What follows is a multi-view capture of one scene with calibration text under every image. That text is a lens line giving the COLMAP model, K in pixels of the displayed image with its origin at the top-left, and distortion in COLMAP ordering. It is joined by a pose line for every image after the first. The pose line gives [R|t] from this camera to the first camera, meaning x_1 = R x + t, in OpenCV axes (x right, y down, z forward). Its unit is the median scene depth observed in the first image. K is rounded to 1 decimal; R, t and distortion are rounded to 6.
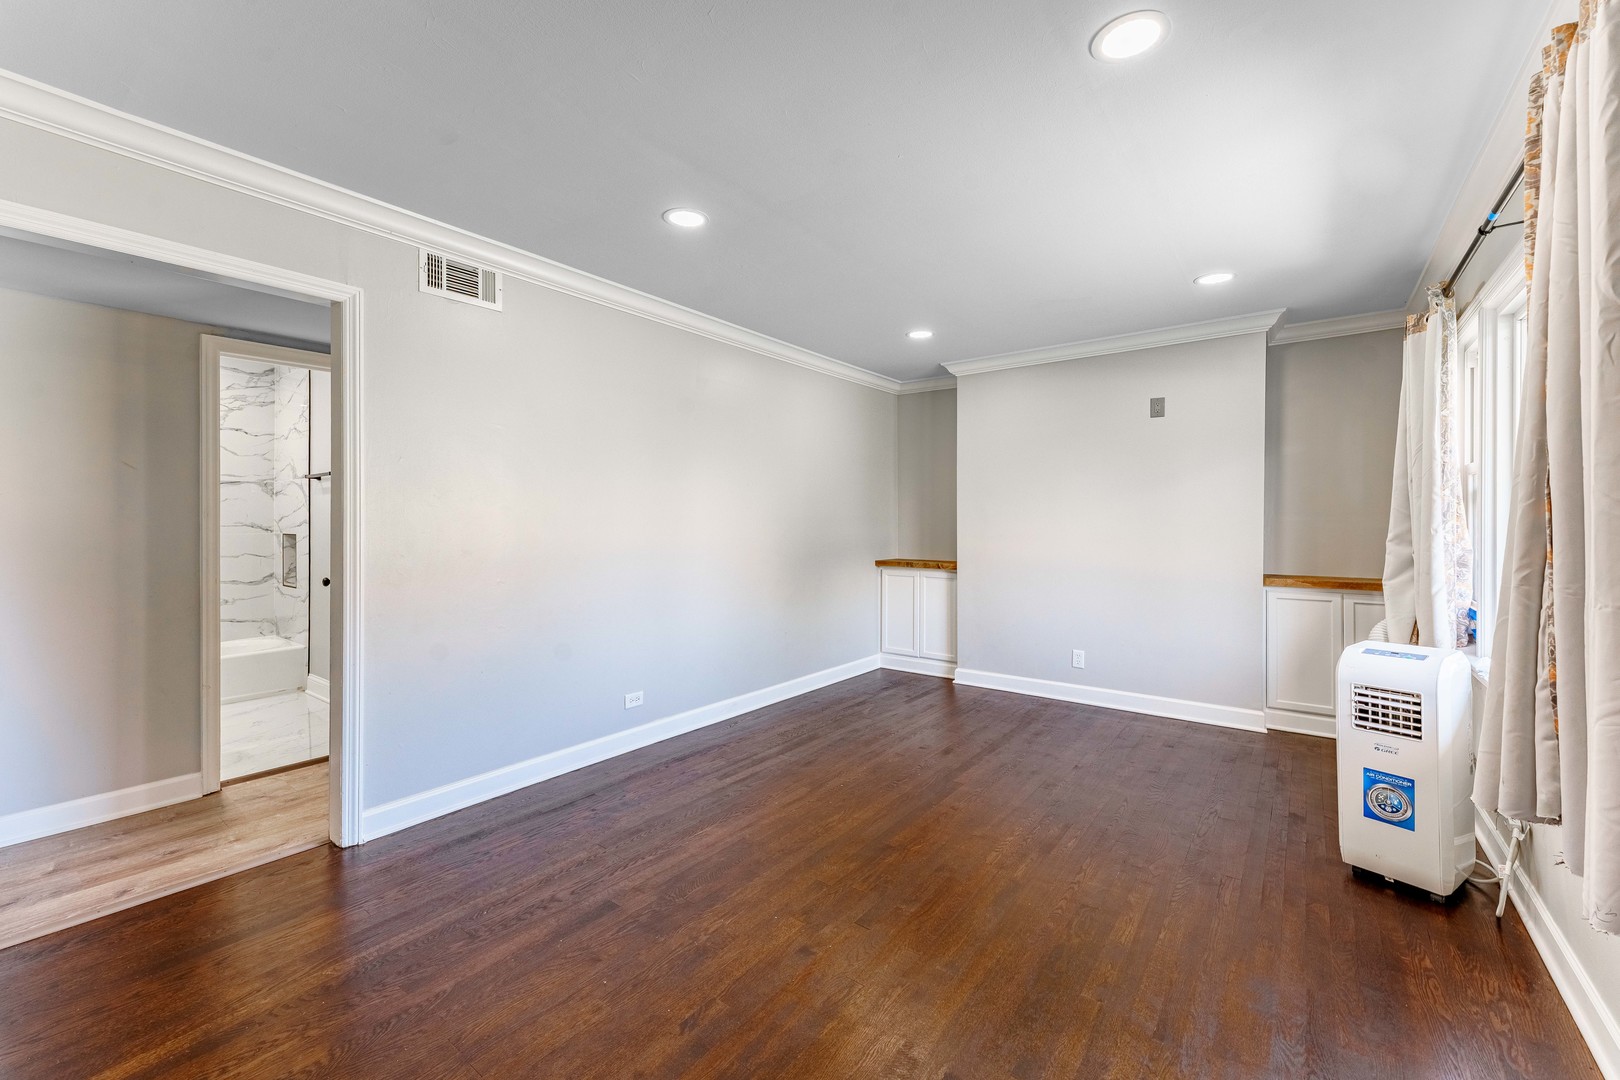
lens RADIAL K [[653.1, 0, 826.7], [0, 653.1, 533.5], [0, 0, 1]] dist [-0.001195, -0.000059]
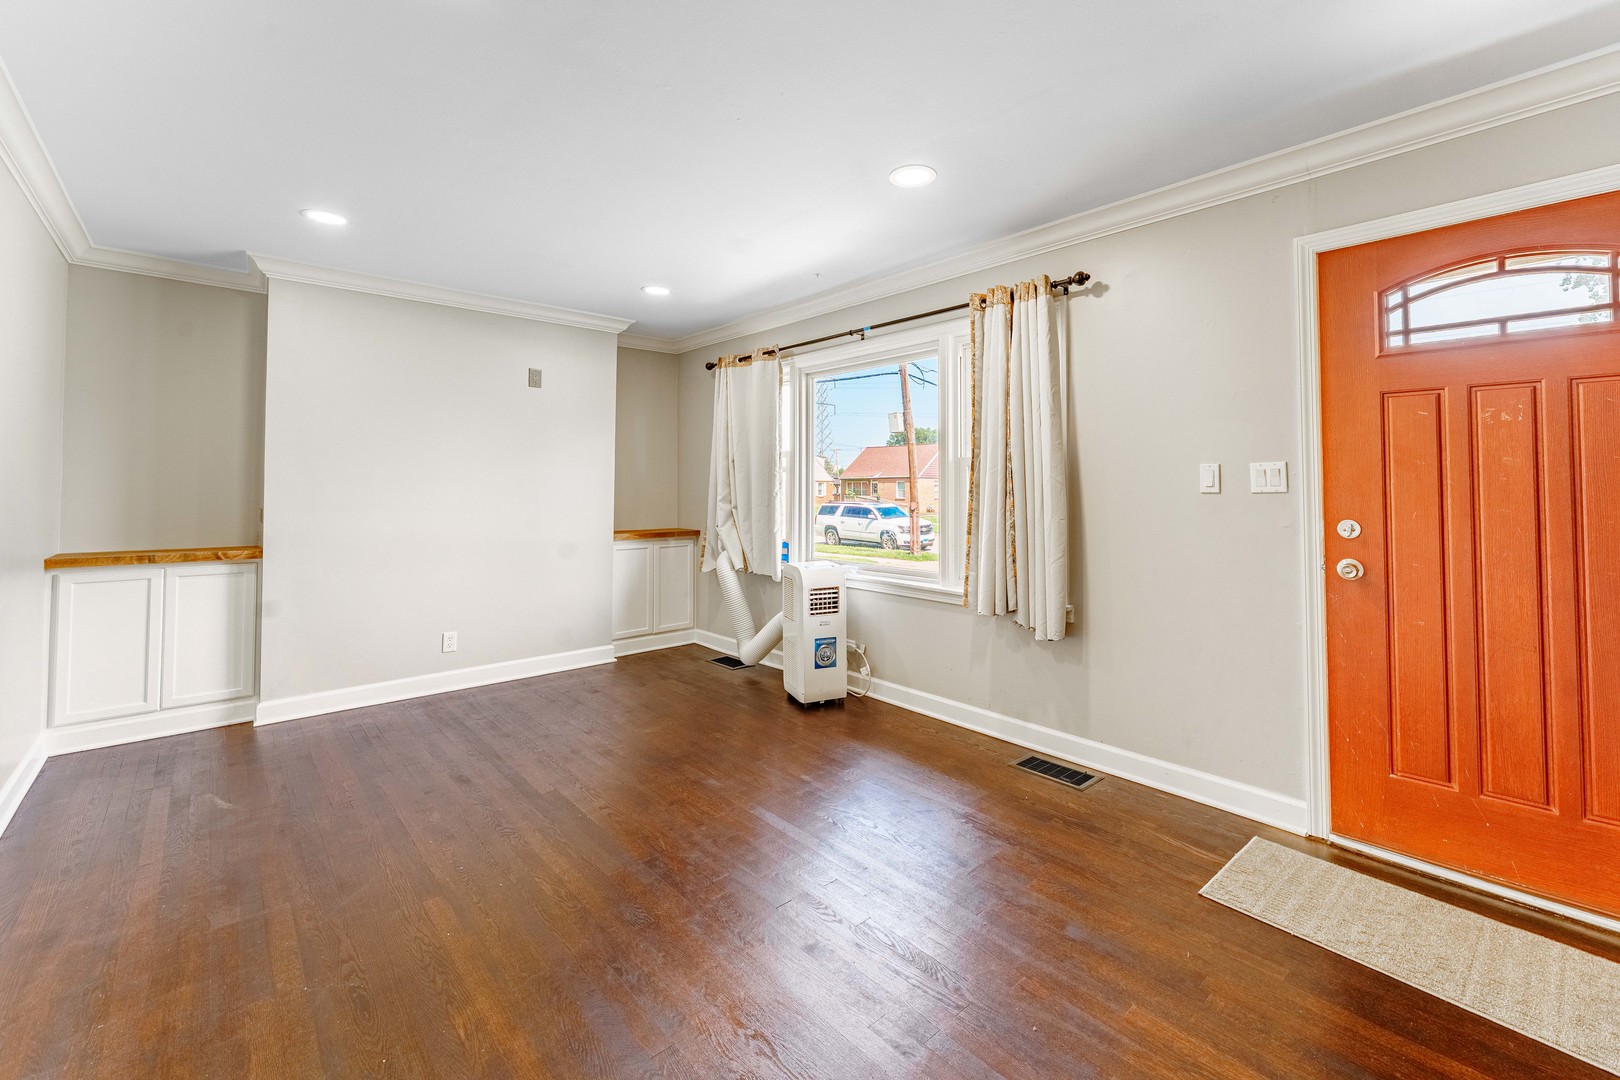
lens RADIAL K [[653.1, 0, 816.9], [0, 653.1, 485.5], [0, 0, 1]] dist [-0.001195, -0.000059]
pose [[0.216384, 0.004730, 0.976297, -0.451052], [0.017197, 0.999815, -0.008655, -0.005933], [-0.976157, 0.018662, 0.216263, 0.373867]]
